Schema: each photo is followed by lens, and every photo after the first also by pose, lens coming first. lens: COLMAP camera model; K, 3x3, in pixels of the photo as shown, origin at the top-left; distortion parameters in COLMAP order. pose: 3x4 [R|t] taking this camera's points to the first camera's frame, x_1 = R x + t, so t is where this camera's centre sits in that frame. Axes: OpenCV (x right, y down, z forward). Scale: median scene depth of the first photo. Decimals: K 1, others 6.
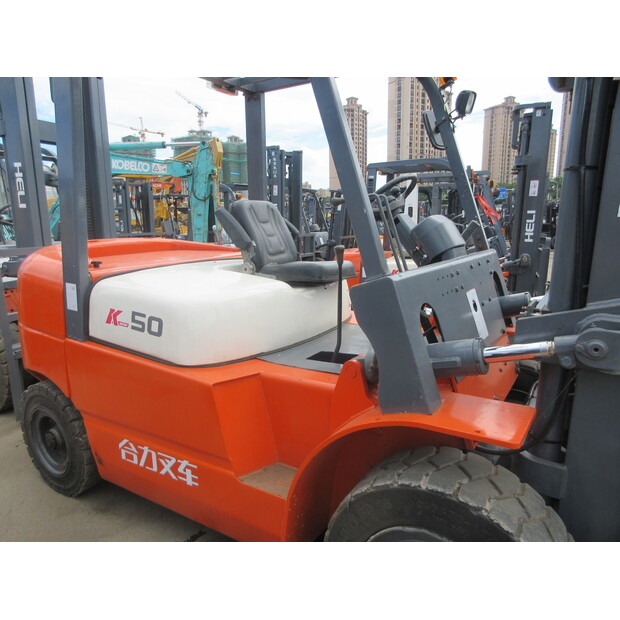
lens RADIAL K [[460.6, 0, 310.0], [0, 460.6, 310.0], [0, 0, 1]] dist [-0.010530, 0.004426]
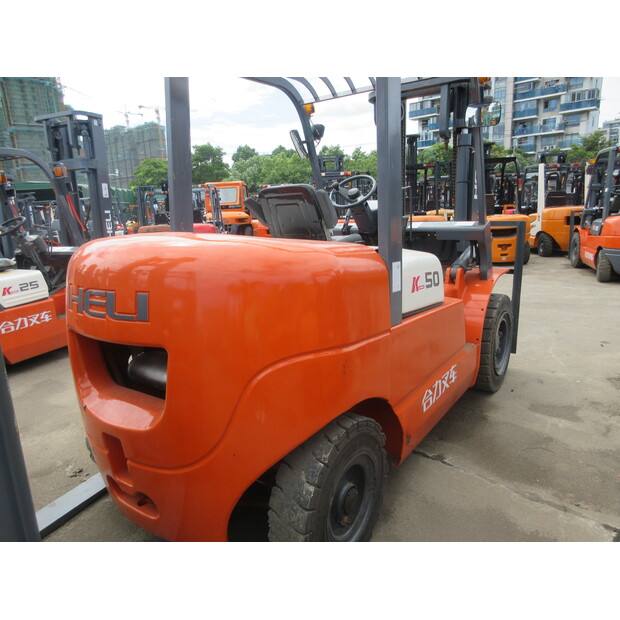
lens RADIAL K [[460.6, 0, 310.0], [0, 460.6, 310.0], [0, 0, 1]] dist [-0.010530, 0.004426]
pose [[0.043659, -0.194405, 0.979949, -1.308795], [0.230204, 0.956447, 0.179487, -0.154534], [-0.972162, 0.217752, 0.086511, 1.006024]]
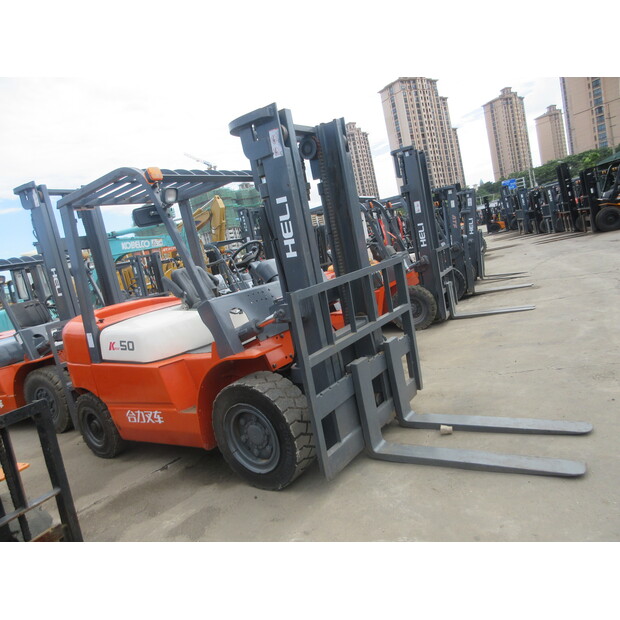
lens RADIAL K [[460.6, 0, 310.0], [0, 460.6, 310.0], [0, 0, 1]] dist [-0.010530, 0.004426]
pose [[0.979266, -0.187589, -0.076471, 0.471010], [0.182582, 0.980839, -0.067966, 0.127350], [0.087755, 0.052594, 0.994753, -0.709522]]
